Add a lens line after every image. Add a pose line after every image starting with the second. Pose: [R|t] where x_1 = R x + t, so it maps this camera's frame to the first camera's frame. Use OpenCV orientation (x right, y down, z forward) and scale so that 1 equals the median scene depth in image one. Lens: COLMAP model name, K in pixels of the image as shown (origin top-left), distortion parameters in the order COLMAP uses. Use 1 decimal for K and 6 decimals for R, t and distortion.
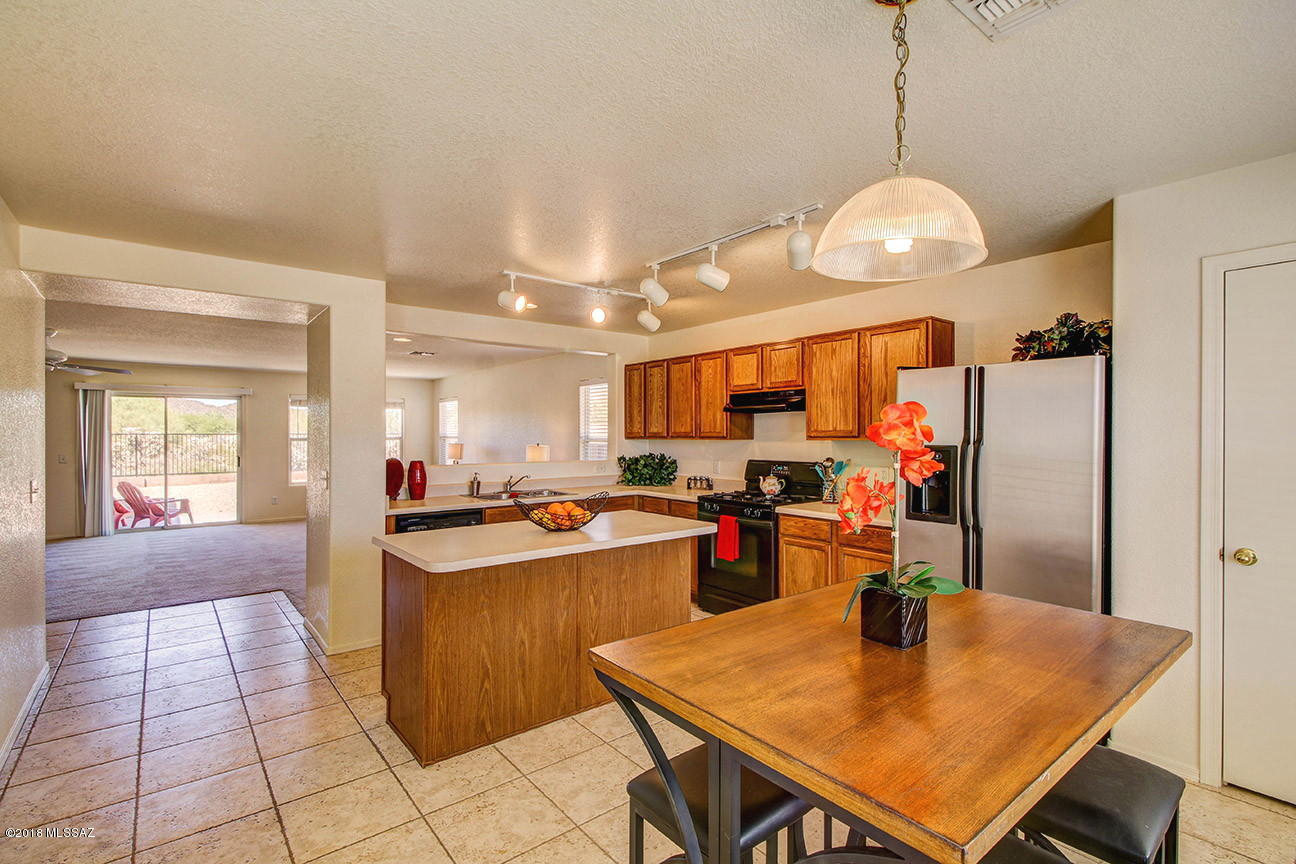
lens RADIAL K [[607.1, 0, 644.9], [0, 607.1, 426.7], [0, 0, 1]] dist [0.021145, -0.002015]
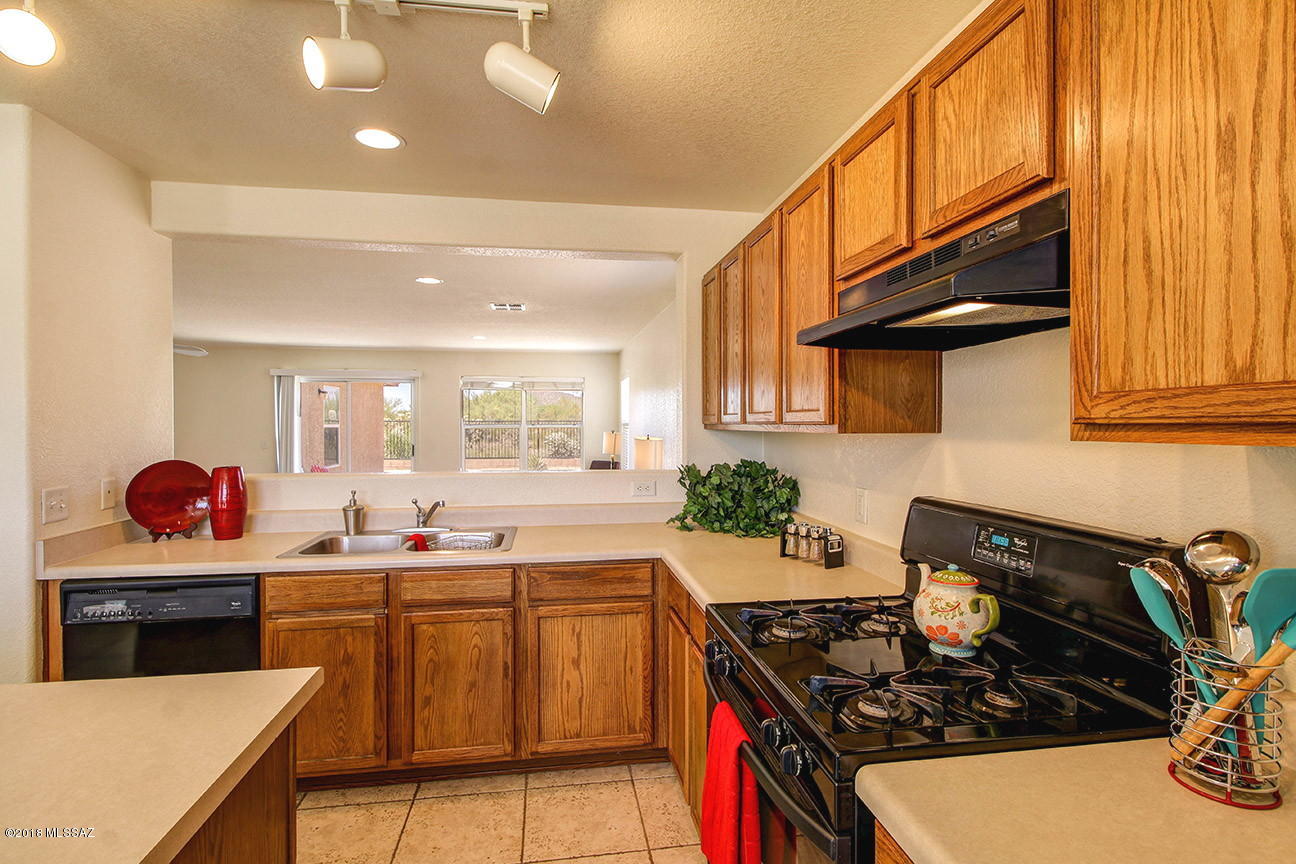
lens RADIAL K [[636.1, 0, 645.0], [0, 636.1, 420.1], [0, 0, 1]] dist [0.002213, -0.000503]
pose [[0.868705, 0.000695, -0.495329, 0.233794], [0.003213, 0.999970, 0.007039, 0.012666], [0.495319, -0.007706, 0.868677, 0.703079]]
